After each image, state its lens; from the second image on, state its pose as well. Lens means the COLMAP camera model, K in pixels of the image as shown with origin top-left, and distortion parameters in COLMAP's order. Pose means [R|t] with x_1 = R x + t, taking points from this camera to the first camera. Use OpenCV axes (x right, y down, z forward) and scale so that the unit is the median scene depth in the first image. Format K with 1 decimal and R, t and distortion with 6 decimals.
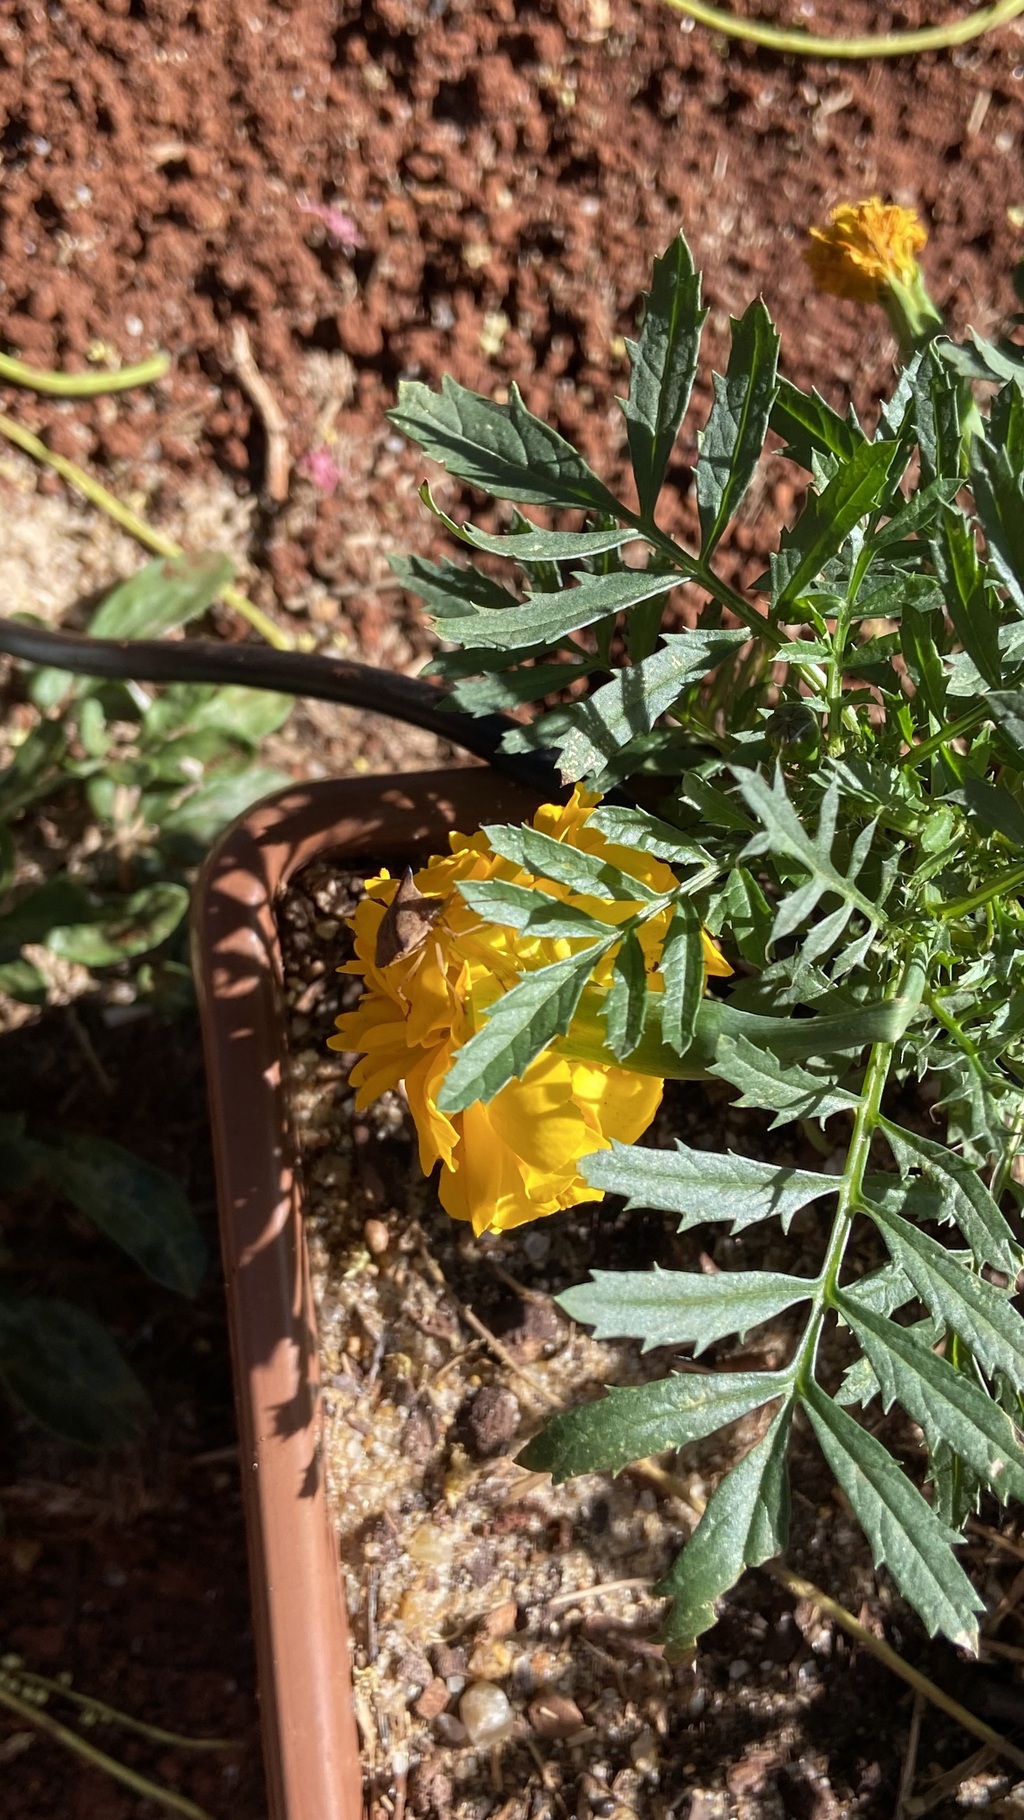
lens RADIAL K [[2028.9, 0, 542.3], [0, 2028.9, 885.7], [0, 0, 1]] dist [0.066448, -0.036465]
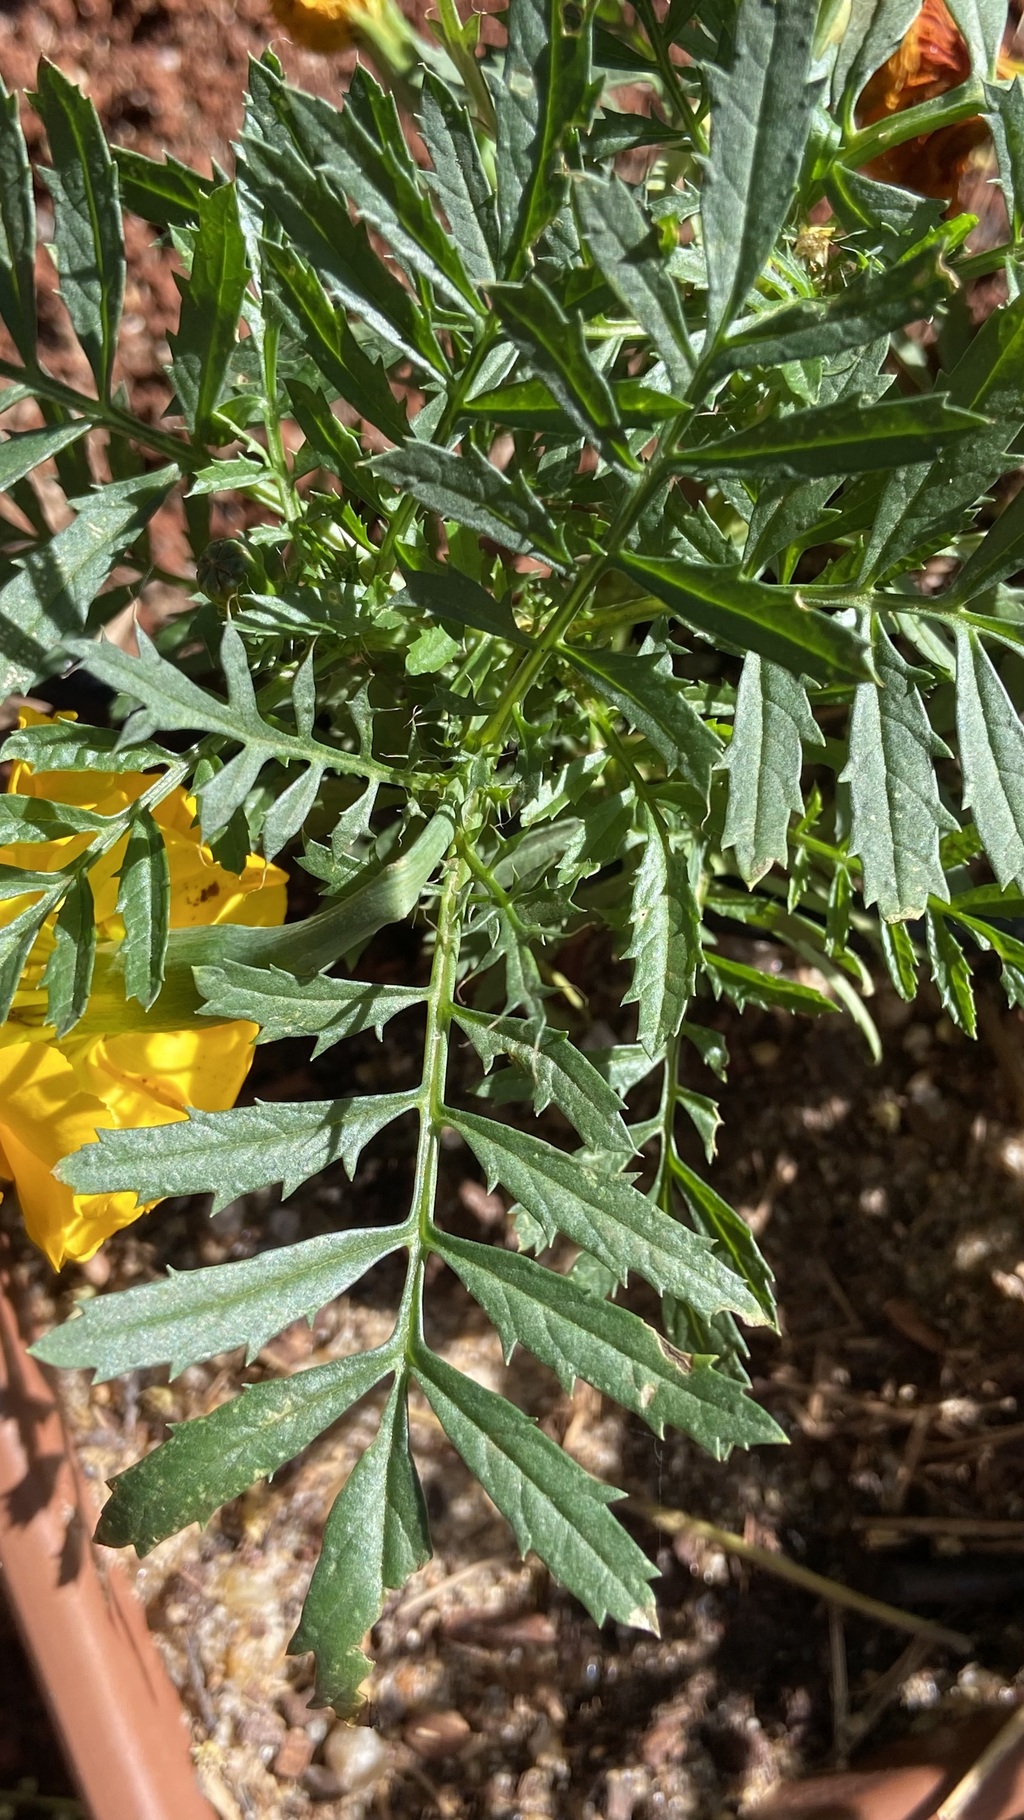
lens RADIAL K [[2040.3, 0, 511.8], [0, 2040.3, 904.3], [0, 0, 1]] dist [0.107379, -0.143588]
pose [[0.960510, -0.274686, -0.044371, 0.221673], [0.276646, 0.959845, 0.046526, 0.040938], [0.029809, -0.056963, 0.997931, 0.175554]]
